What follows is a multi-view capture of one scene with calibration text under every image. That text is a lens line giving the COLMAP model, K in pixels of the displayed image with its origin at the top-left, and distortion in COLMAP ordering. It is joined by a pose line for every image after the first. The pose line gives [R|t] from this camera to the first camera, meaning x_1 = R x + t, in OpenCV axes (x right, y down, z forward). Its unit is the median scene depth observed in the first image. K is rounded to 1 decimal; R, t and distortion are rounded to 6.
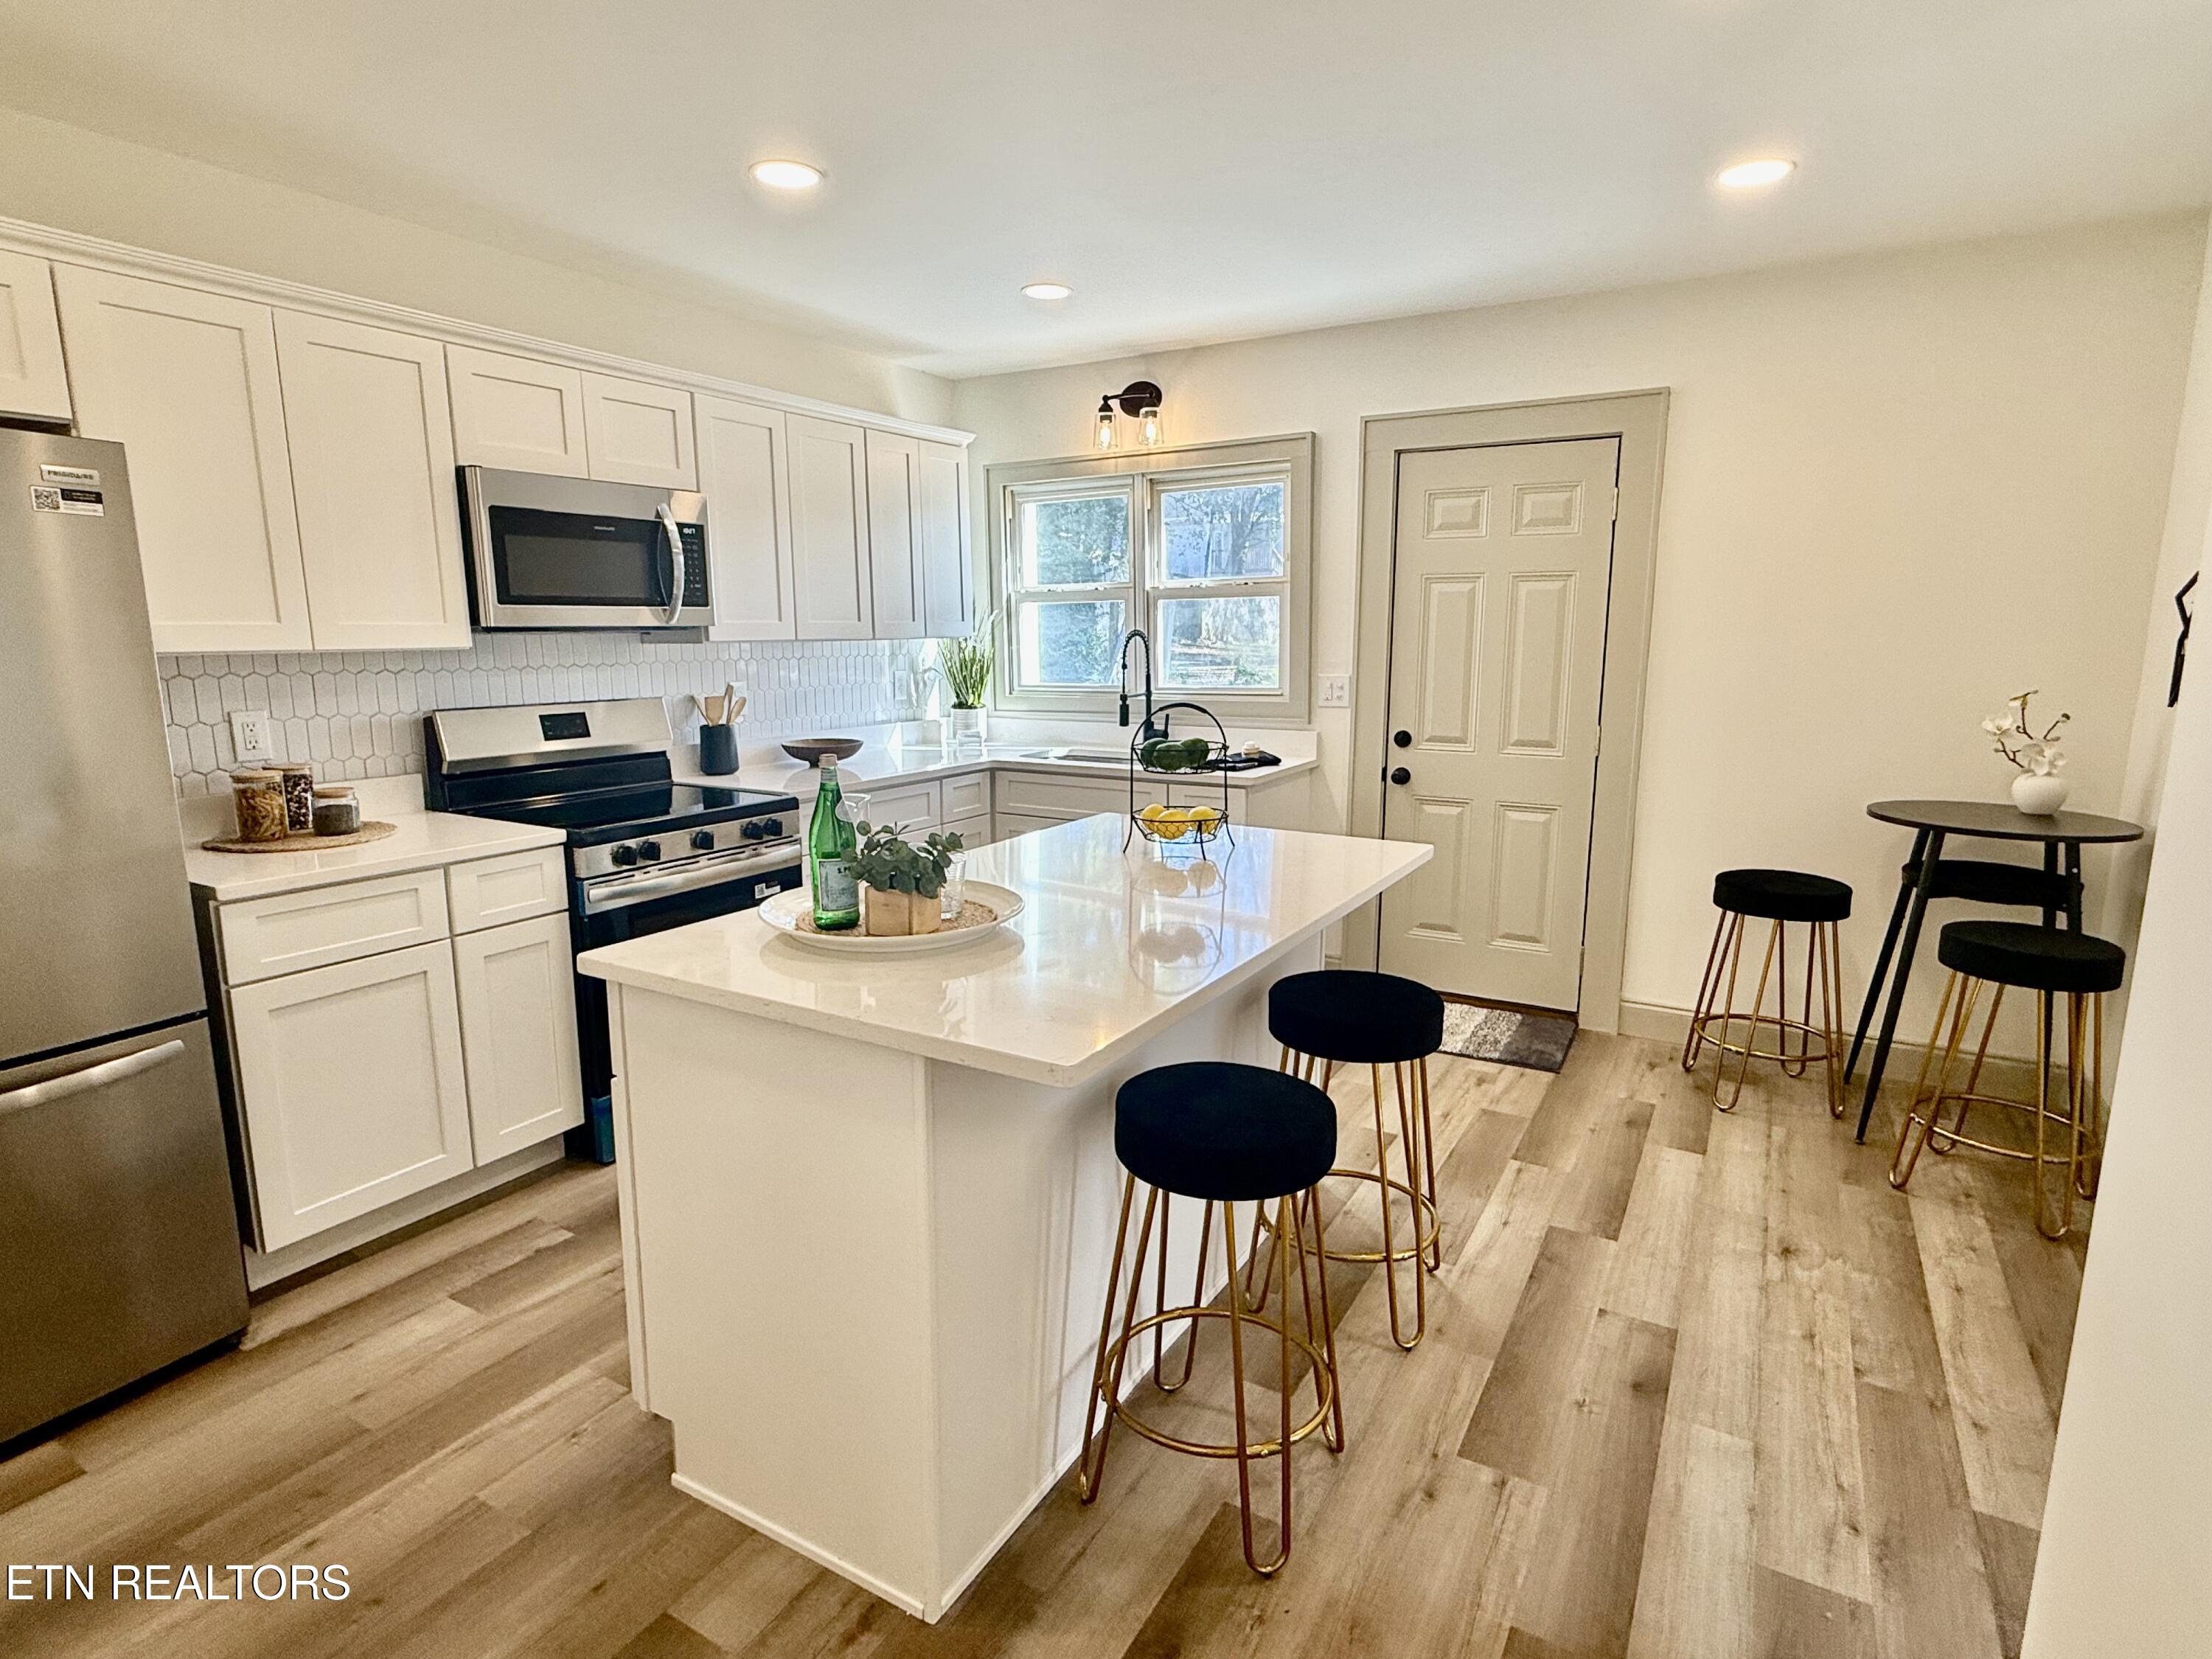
lens RADIAL K [[1148.9, 0, 1106.0], [0, 1148.9, 829.5], [0, 0, 1]] dist [0.001419, 0.000938]
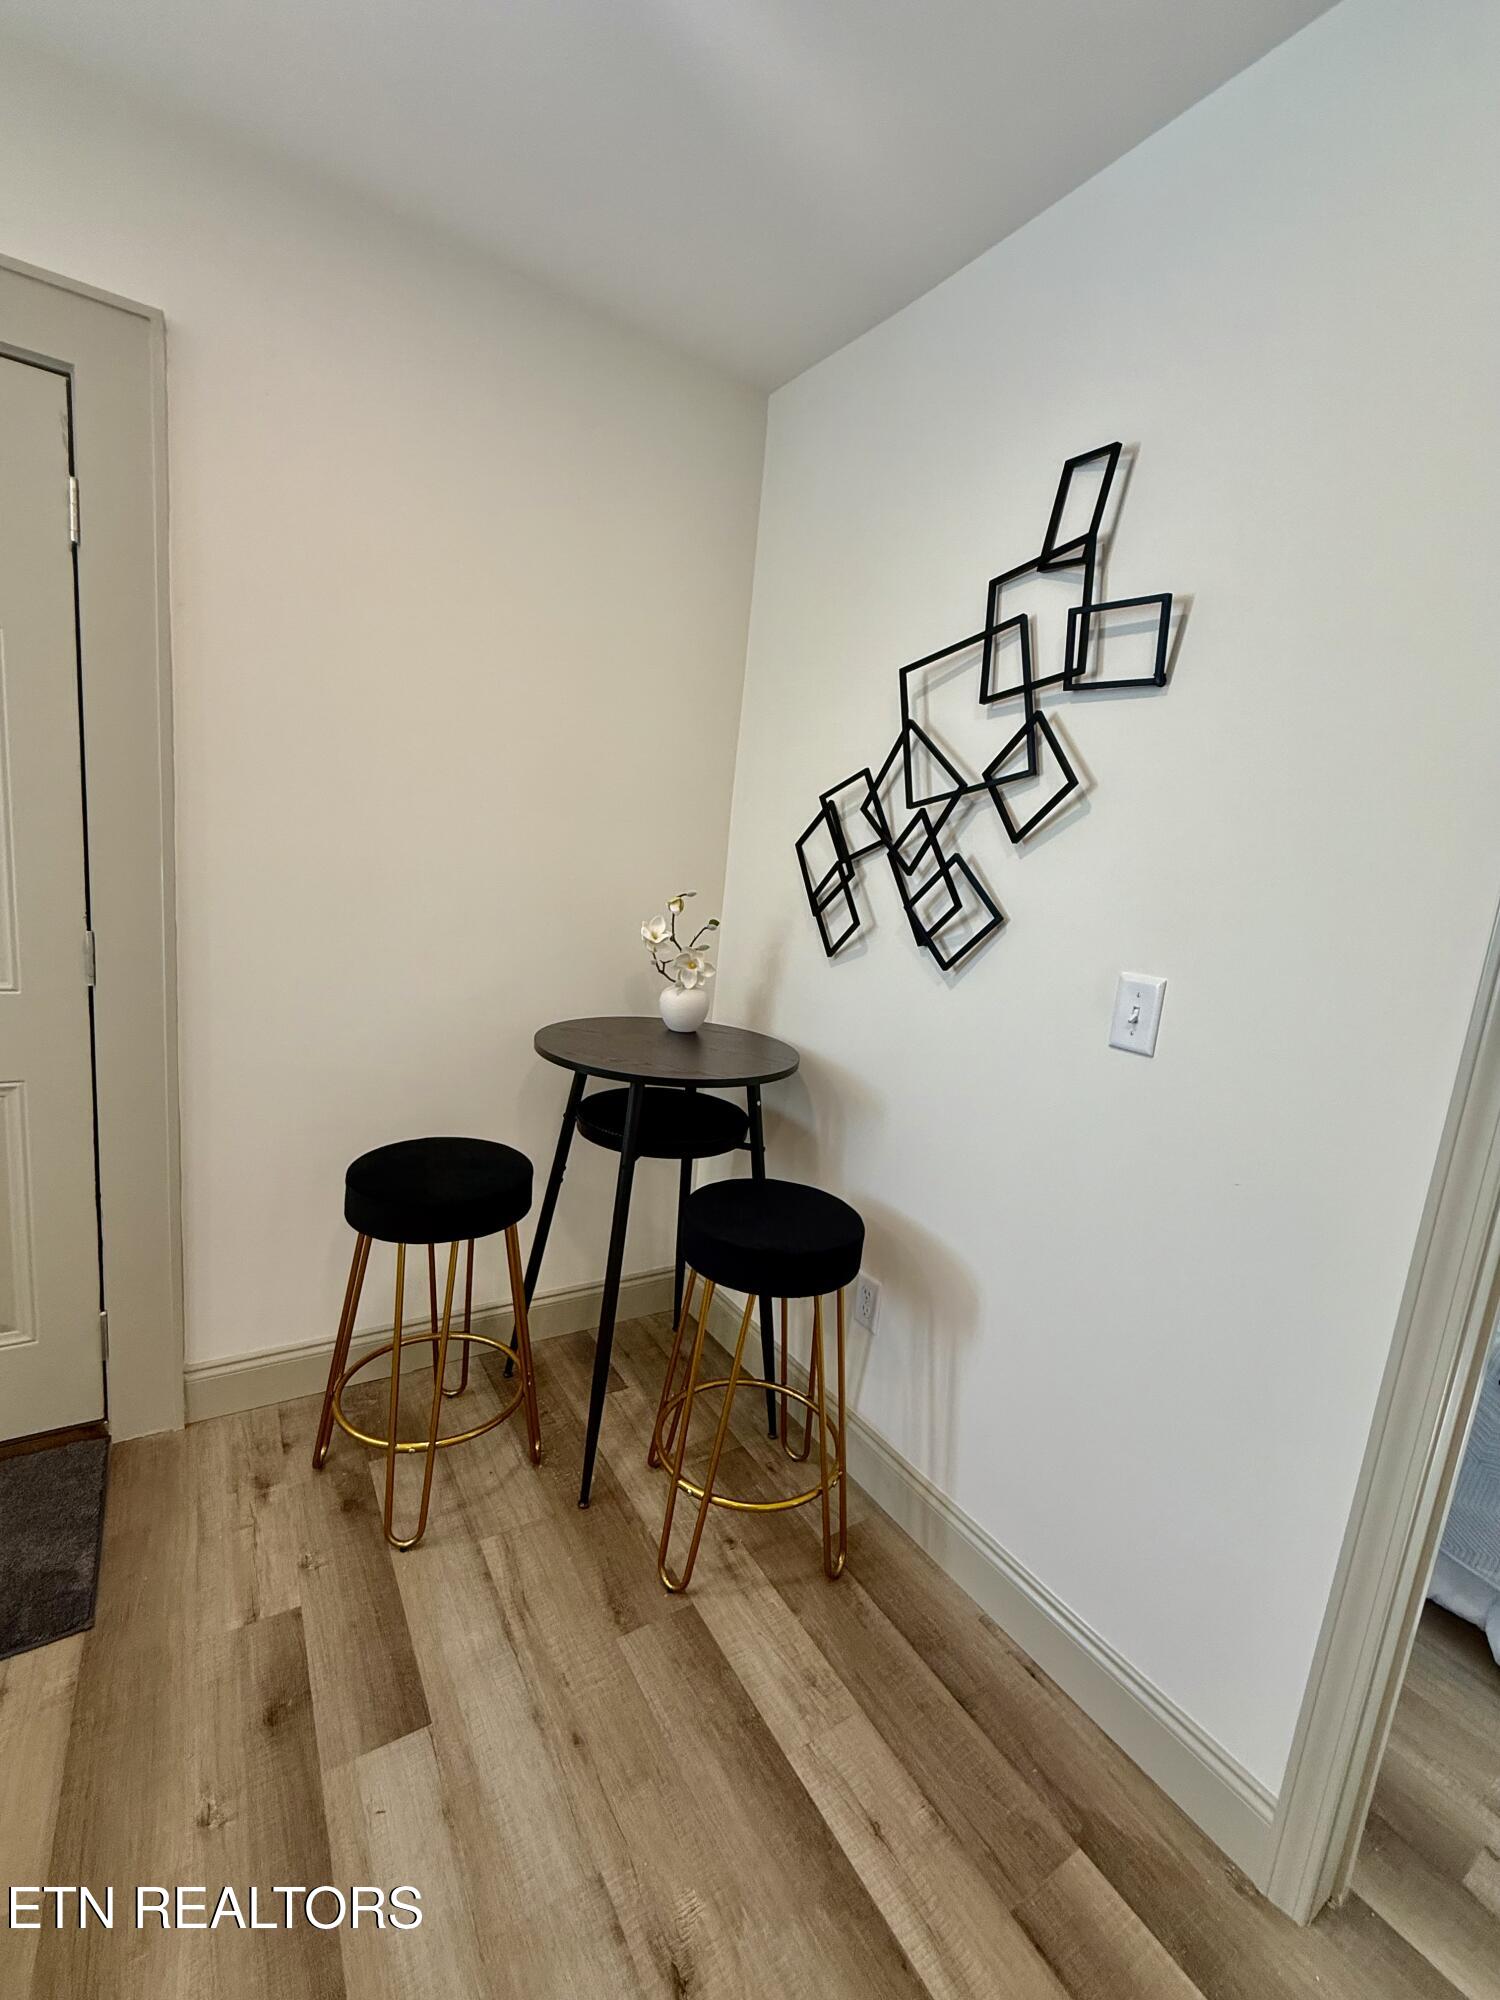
lens RADIAL K [[827.2, 0, 750.0], [0, 827.2, 1000.0], [0, 0, 1]] dist [0.002028, 0.000095]
pose [[0.450660, -0.101967, 0.886853, 0.256450], [0.058434, 0.994694, 0.084673, -0.085088], [-0.890781, 0.013664, 0.454227, 0.637479]]
